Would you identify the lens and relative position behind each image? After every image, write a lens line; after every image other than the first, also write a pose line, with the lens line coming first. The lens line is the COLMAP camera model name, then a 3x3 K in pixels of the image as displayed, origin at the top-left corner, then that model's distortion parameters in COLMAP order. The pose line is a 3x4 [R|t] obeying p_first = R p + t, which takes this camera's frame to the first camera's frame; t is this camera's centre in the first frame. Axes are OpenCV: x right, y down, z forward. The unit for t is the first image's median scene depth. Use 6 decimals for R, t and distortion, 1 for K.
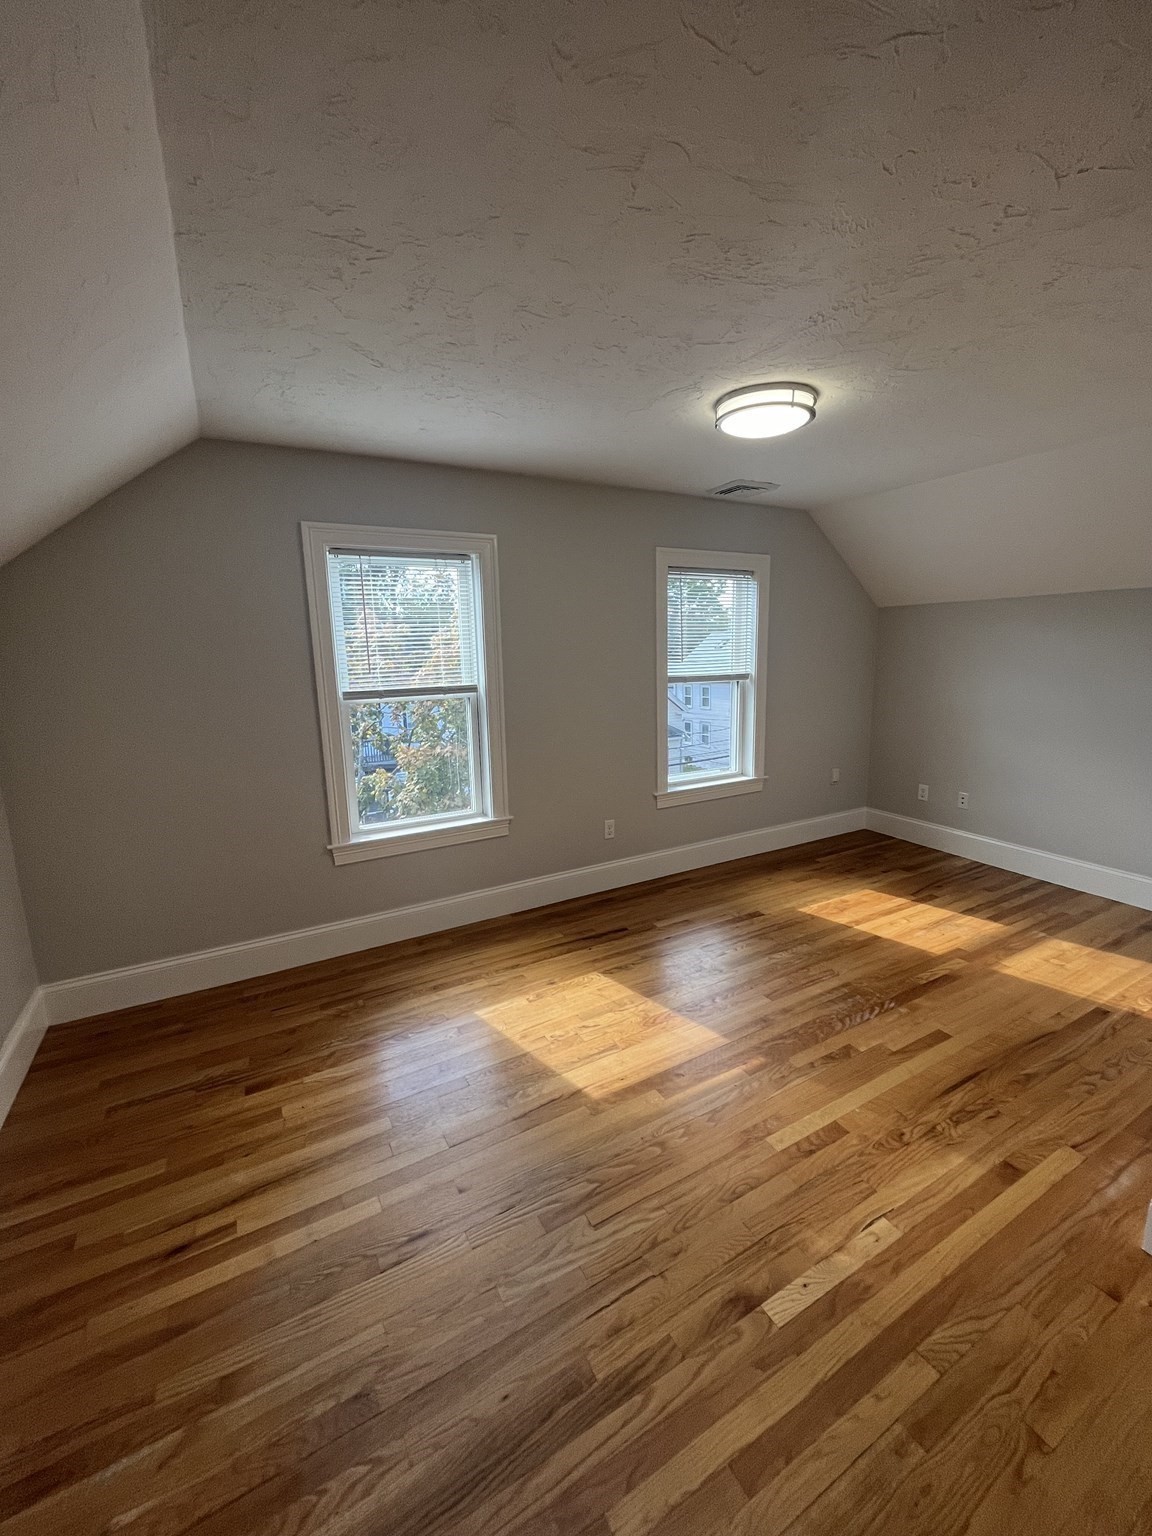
lens RADIAL K [[623.9, 0, 573.4], [0, 623.9, 766.4], [0, 0, 1]] dist [-0.000886, 0.000352]
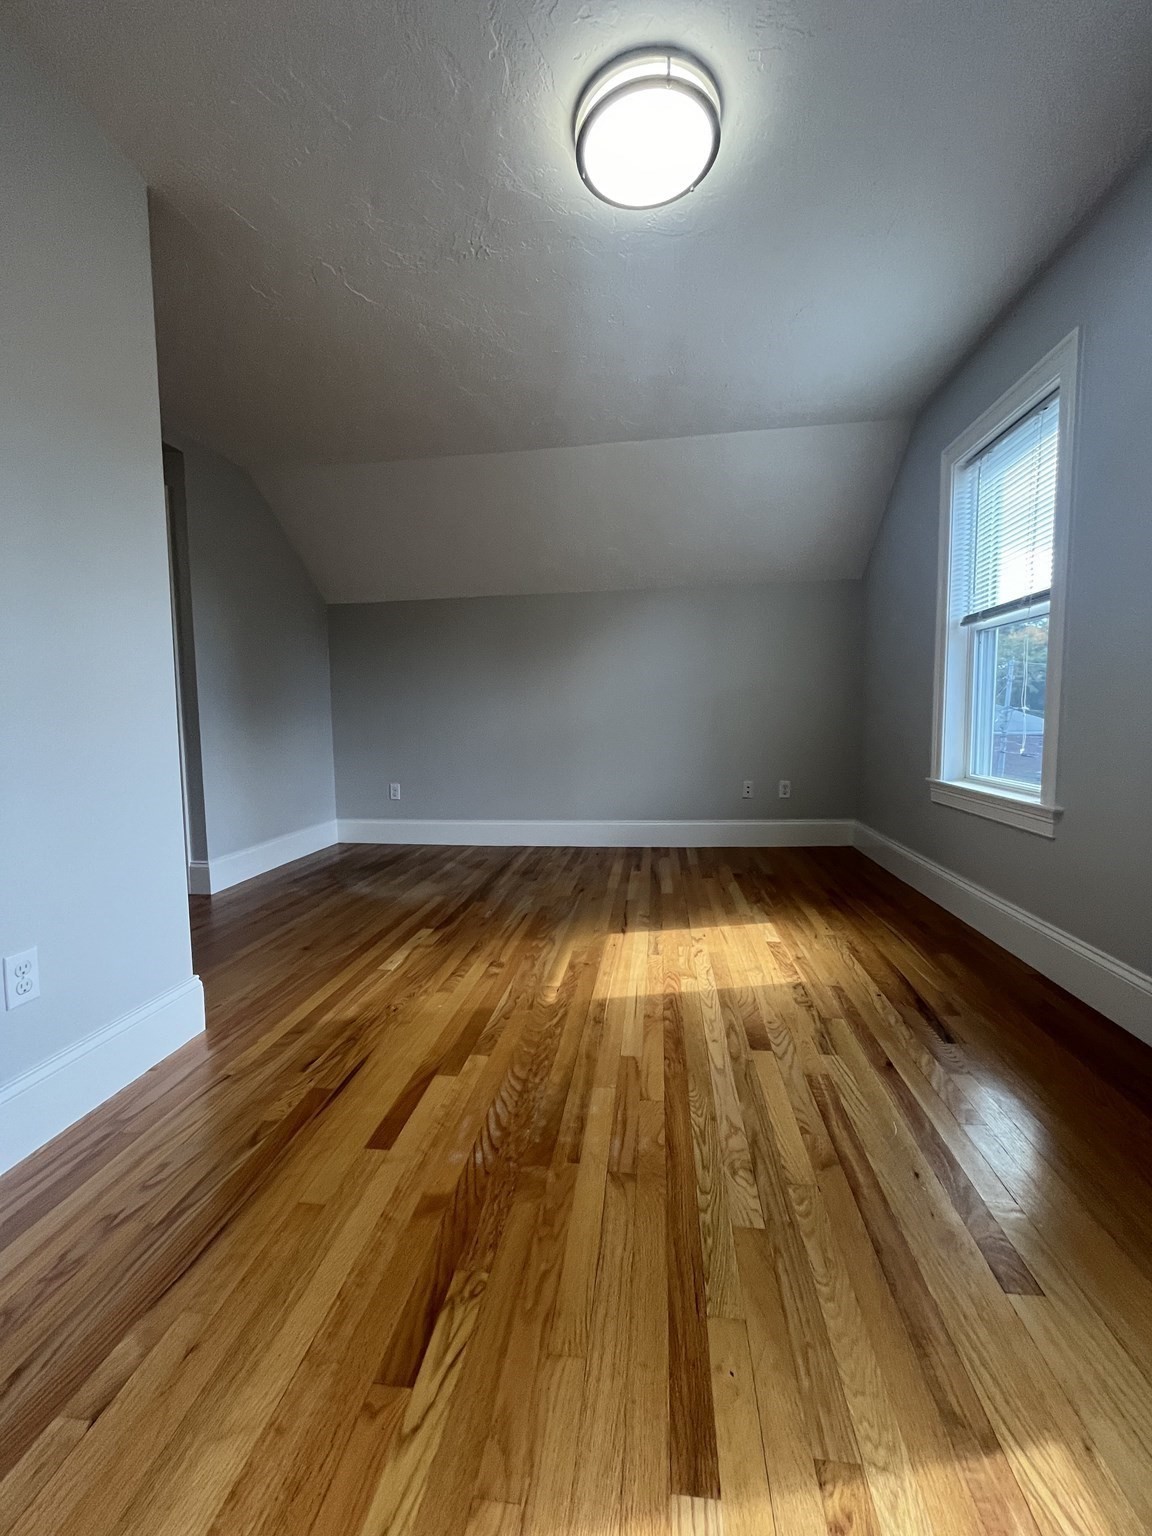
lens RADIAL K [[623.9, 0, 573.4], [0, 623.9, 766.4], [0, 0, 1]] dist [-0.000886, 0.000352]
pose [[-0.597620, 0.099739, -0.795552, 0.856033], [-0.122847, 0.969126, 0.213783, -0.036875], [0.792313, 0.225492, -0.566916, 1.309681]]
